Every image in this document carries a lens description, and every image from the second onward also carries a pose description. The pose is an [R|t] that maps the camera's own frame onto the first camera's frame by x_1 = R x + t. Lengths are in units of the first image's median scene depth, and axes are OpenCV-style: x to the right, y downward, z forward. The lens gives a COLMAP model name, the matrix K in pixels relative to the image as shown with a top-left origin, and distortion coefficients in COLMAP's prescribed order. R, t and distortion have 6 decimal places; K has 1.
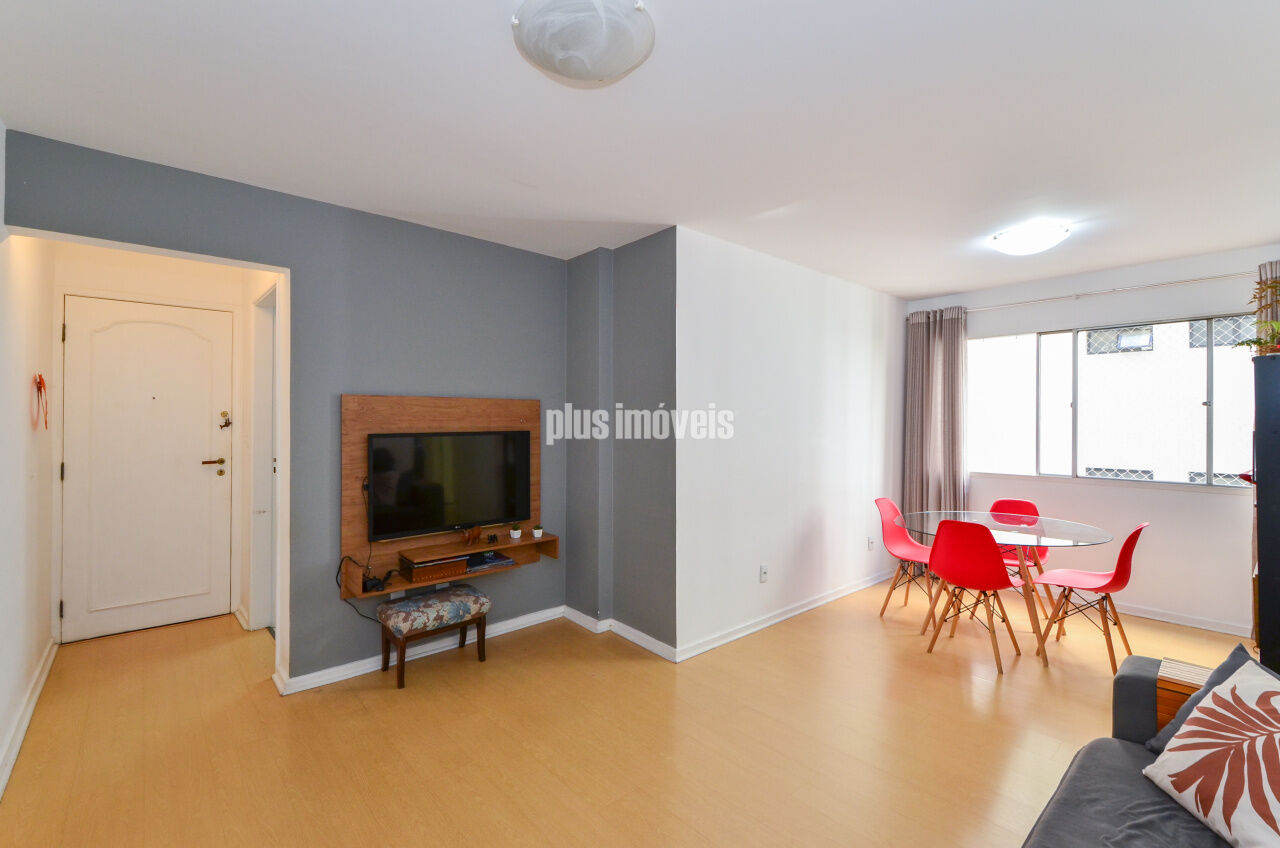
lens RADIAL K [[570.2, 0, 653.1], [0, 570.2, 415.8], [0, 0, 1]] dist [0.002255, -0.003445]
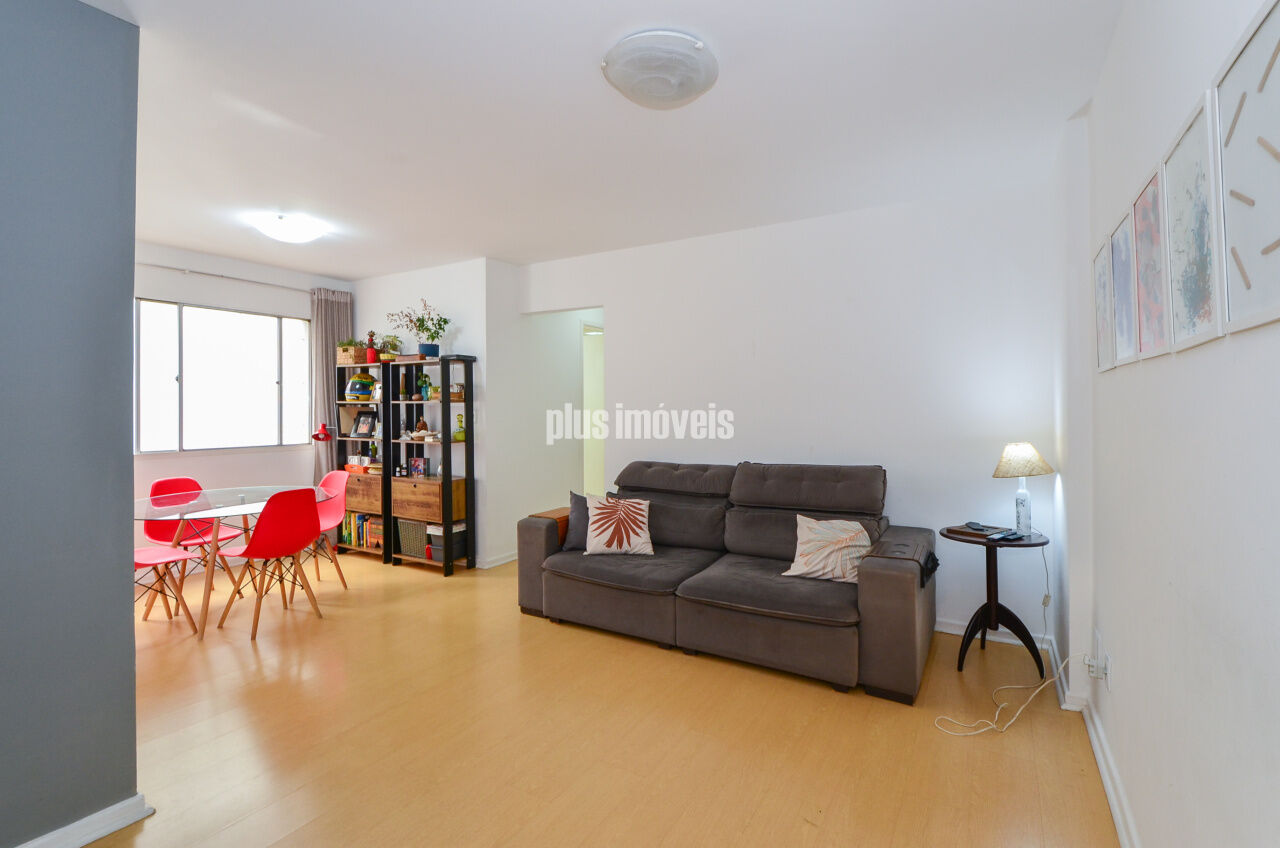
lens RADIAL K [[570.2, 0, 662.9], [0, 570.2, 411.1], [0, 0, 1]] dist [0.002255, -0.003445]
pose [[-0.308184, -0.011813, 0.951253, -0.537969], [-0.011002, 0.999900, 0.008853, 0.022383], [-0.951263, -0.007738, -0.308283, 0.573314]]
